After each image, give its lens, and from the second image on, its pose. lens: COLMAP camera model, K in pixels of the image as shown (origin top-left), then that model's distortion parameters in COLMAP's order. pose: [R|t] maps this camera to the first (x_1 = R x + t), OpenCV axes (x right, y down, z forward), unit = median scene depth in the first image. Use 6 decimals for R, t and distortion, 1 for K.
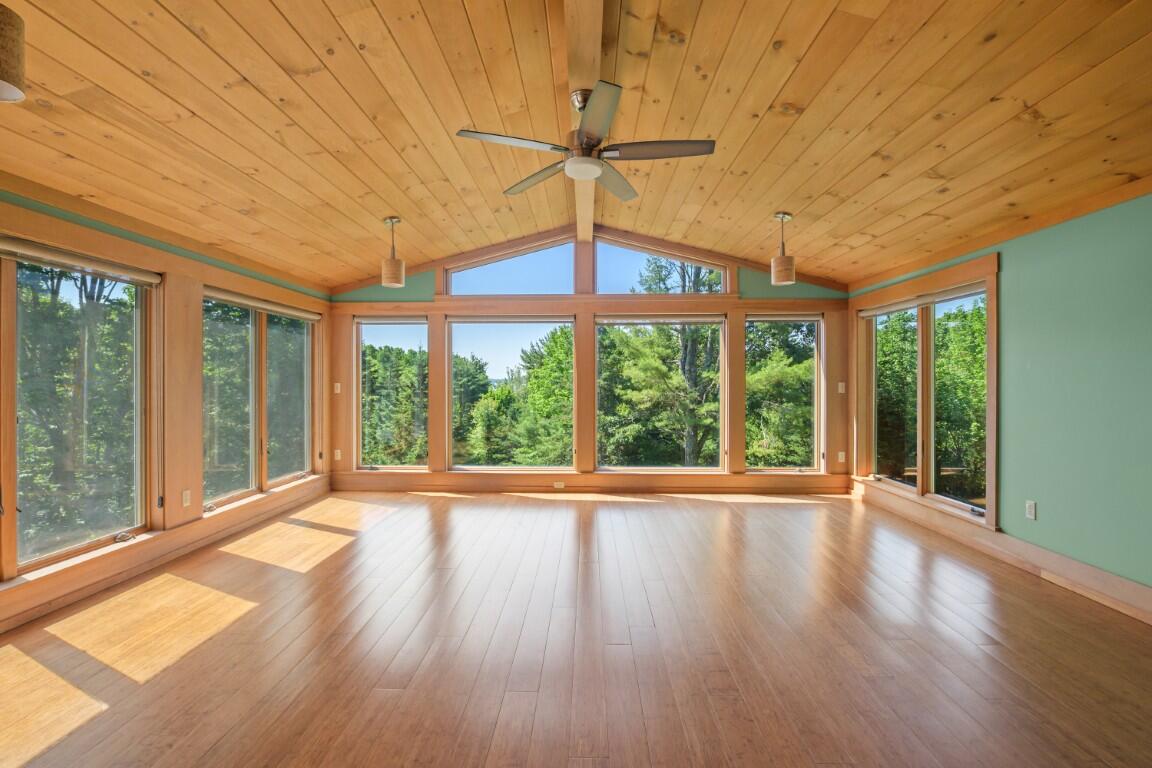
lens RADIAL K [[515.2, 0, 573.3], [0, 515.2, 382.2], [0, 0, 1]] dist [-0.011831, -0.000576]
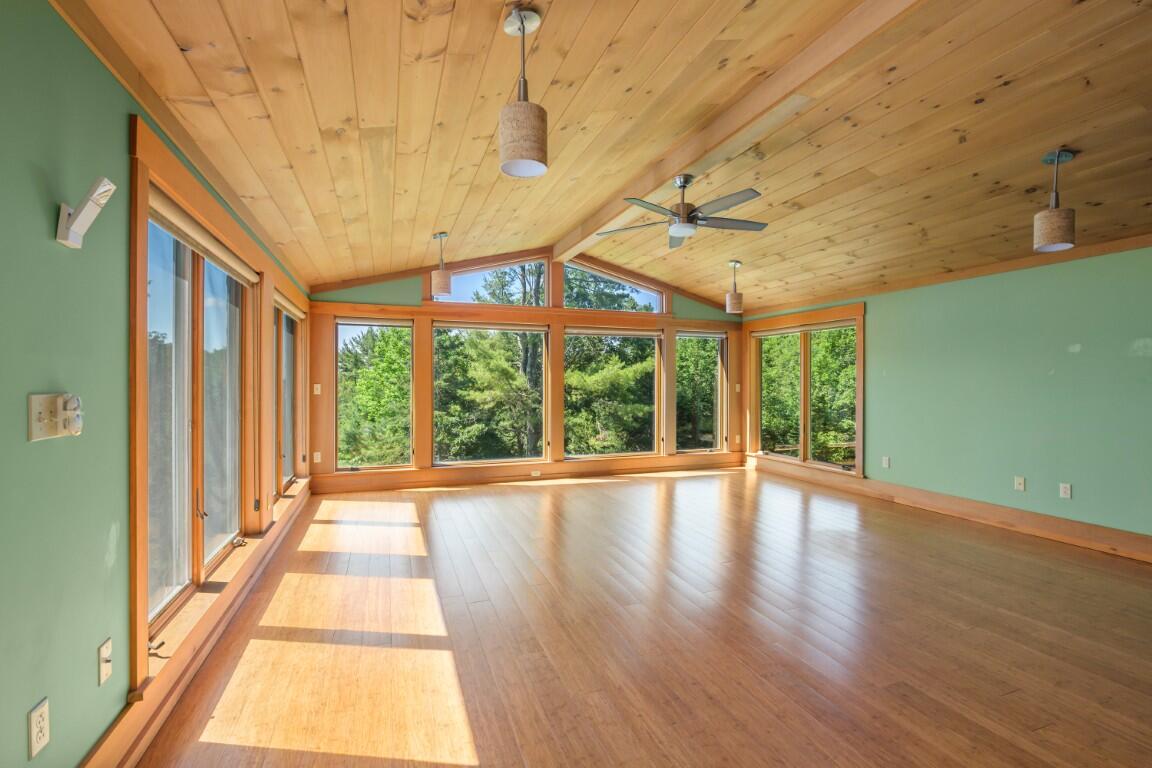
lens RADIAL K [[515.2, 0, 568.2], [0, 515.2, 383.7], [0, 0, 1]] dist [-0.011831, -0.000576]
pose [[0.928772, 0.000933, 0.370650, -0.386157], [-0.001573, 0.999998, 0.001426, -0.001182], [-0.370648, -0.001907, 0.928771, -0.086989]]
